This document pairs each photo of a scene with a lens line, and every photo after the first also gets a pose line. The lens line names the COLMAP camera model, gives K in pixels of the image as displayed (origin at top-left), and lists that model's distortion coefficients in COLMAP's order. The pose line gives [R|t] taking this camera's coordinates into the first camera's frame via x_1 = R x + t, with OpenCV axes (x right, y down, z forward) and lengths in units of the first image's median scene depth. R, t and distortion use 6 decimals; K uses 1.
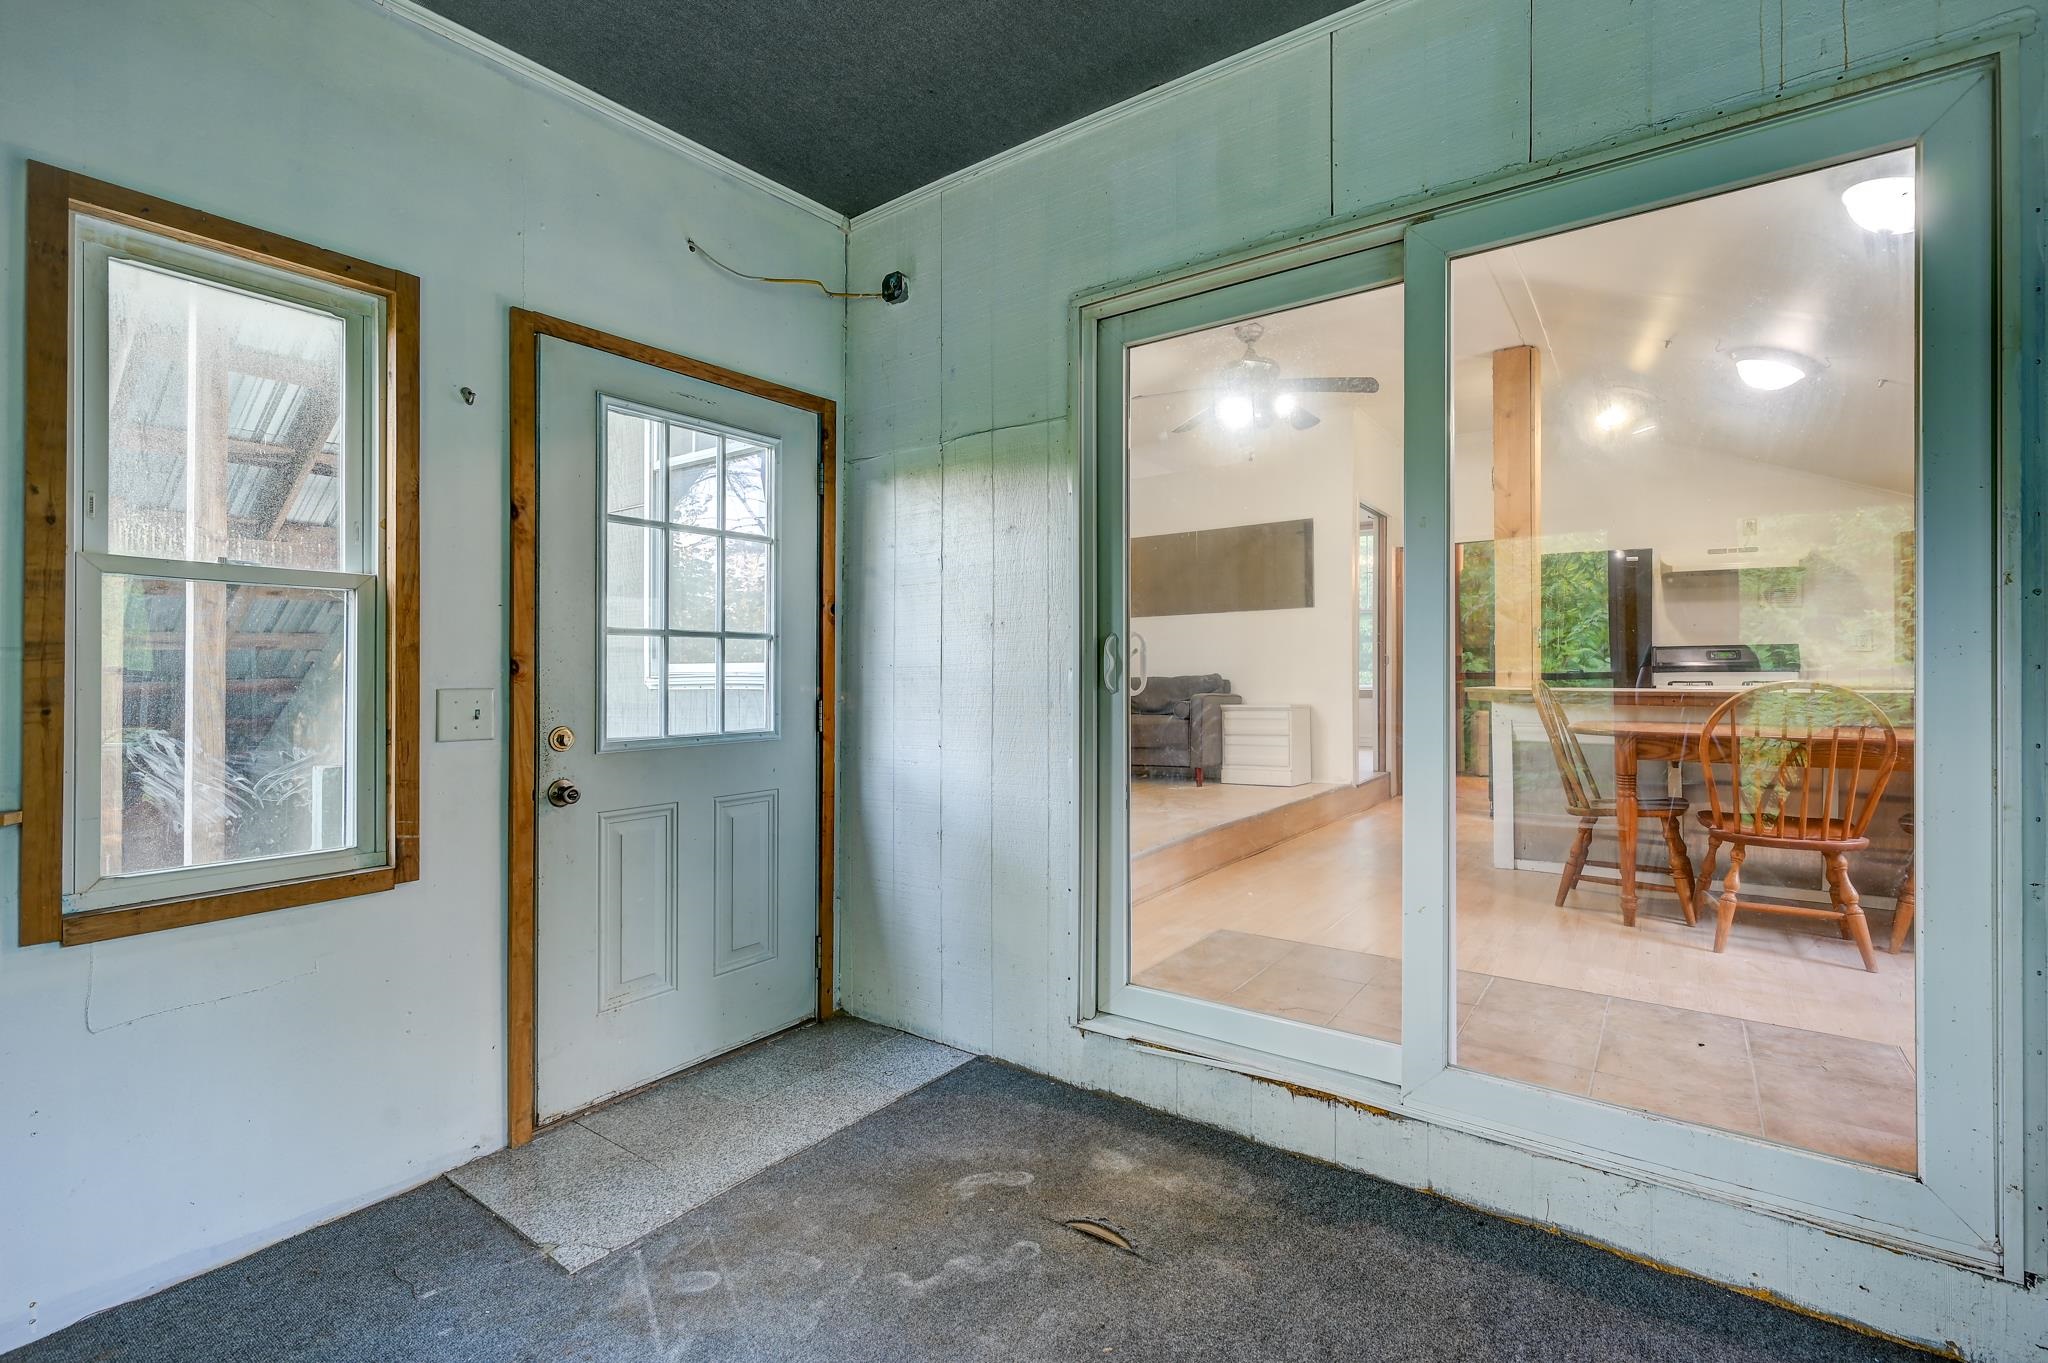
lens RADIAL K [[910.8, 0, 1022.1], [0, 910.8, 672.2], [0, 0, 1]] dist [0.001084, -0.000624]
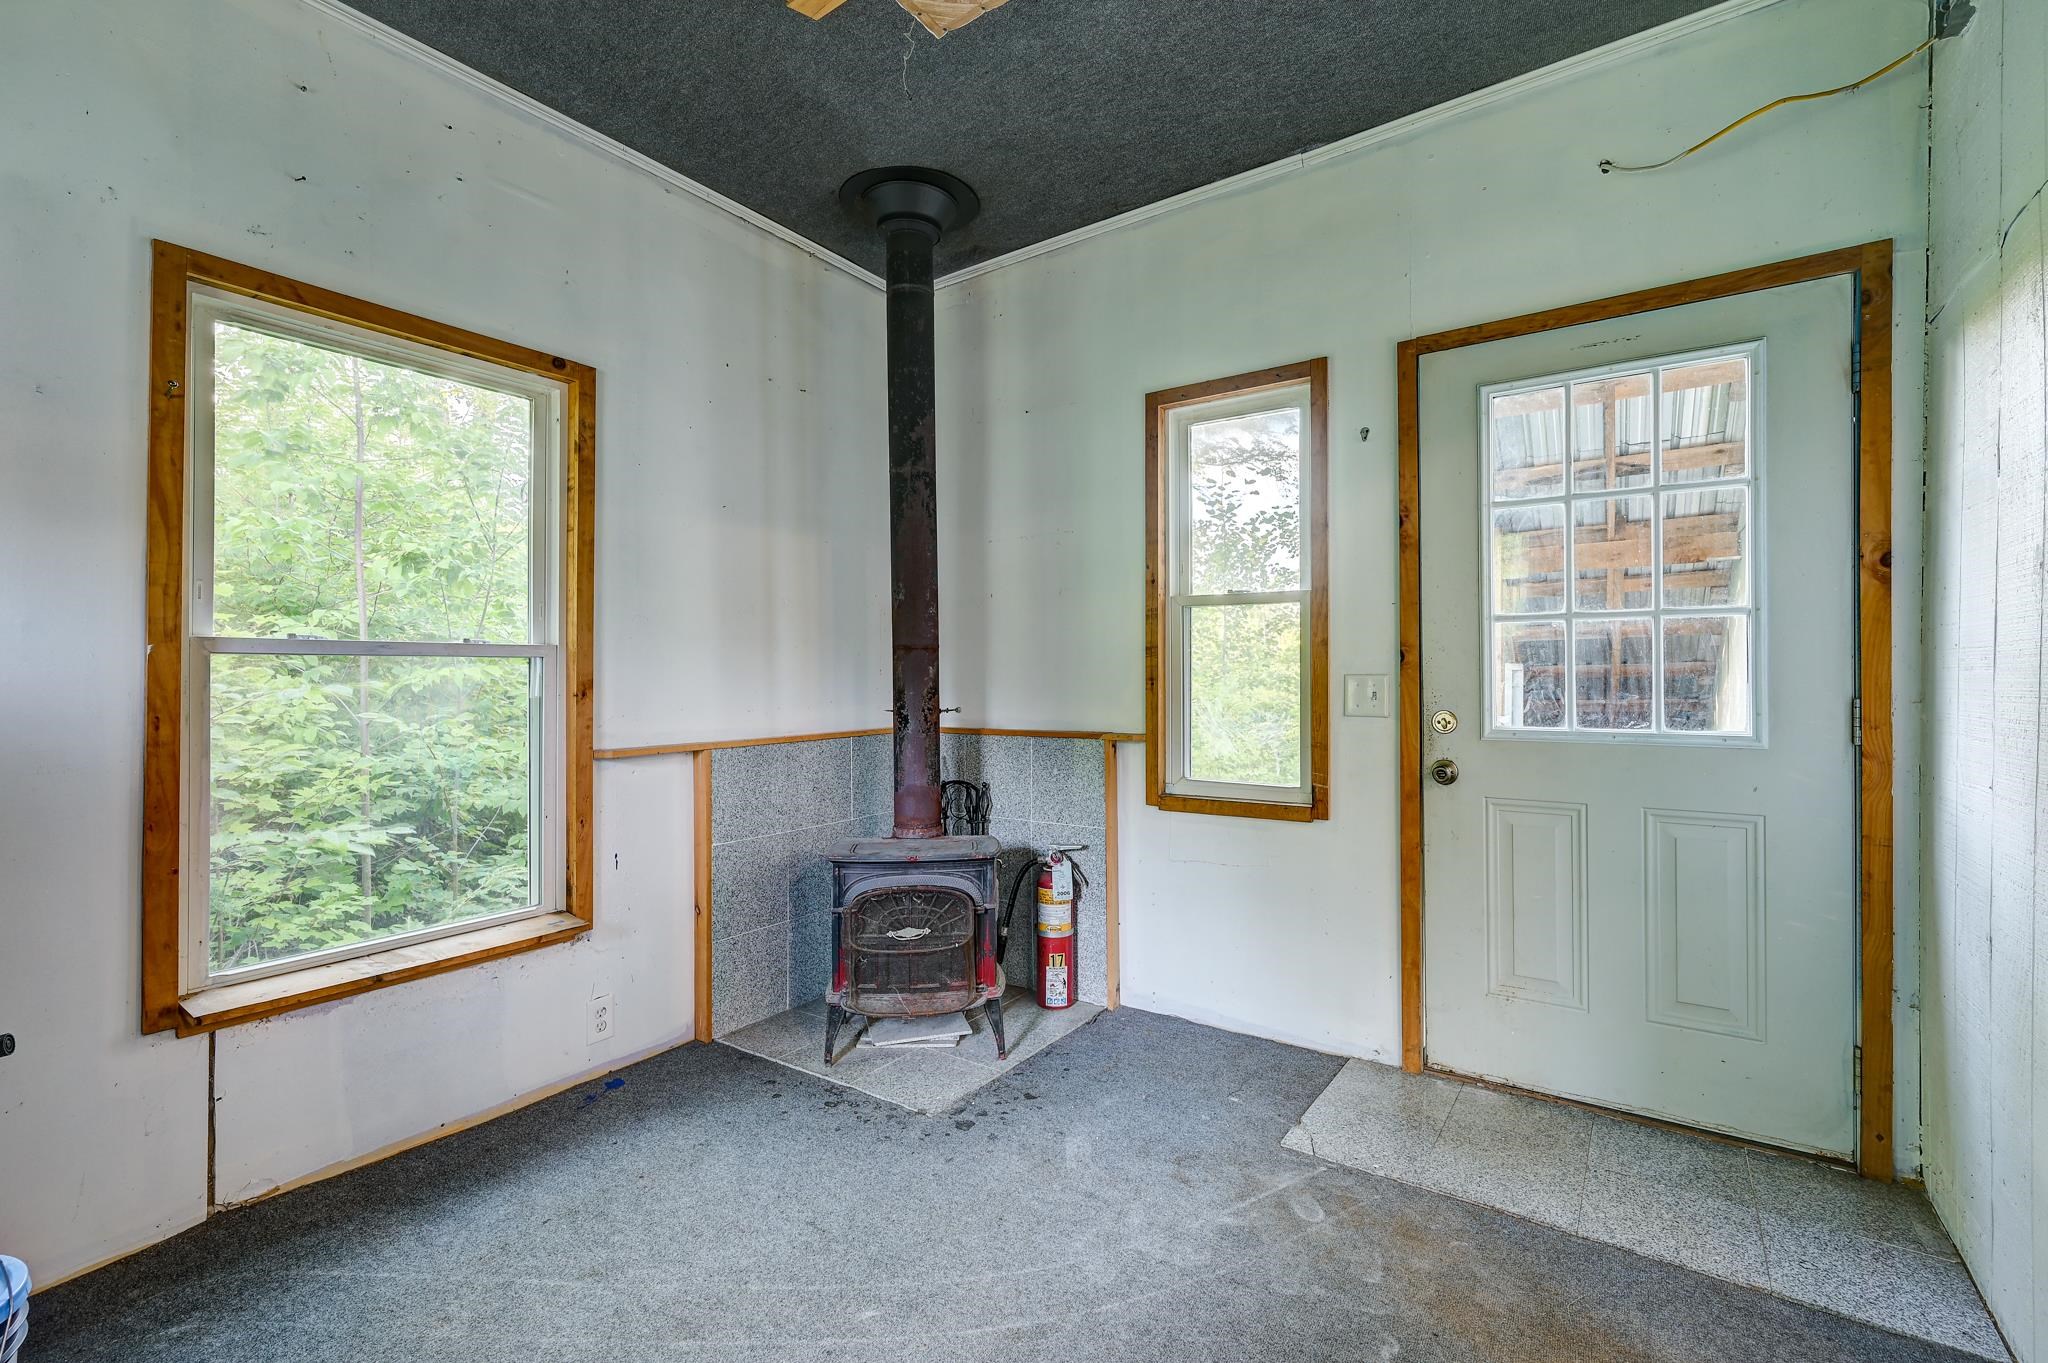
lens RADIAL K [[910.8, 0, 1045.2], [0, 910.8, 675.2], [0, 0, 1]] dist [0.001084, -0.000624]
pose [[0.039483, 0.014498, -0.999115, 0.569787], [0.008435, 0.999854, 0.014842, -0.002255], [0.999185, -0.009014, 0.039355, 0.498311]]
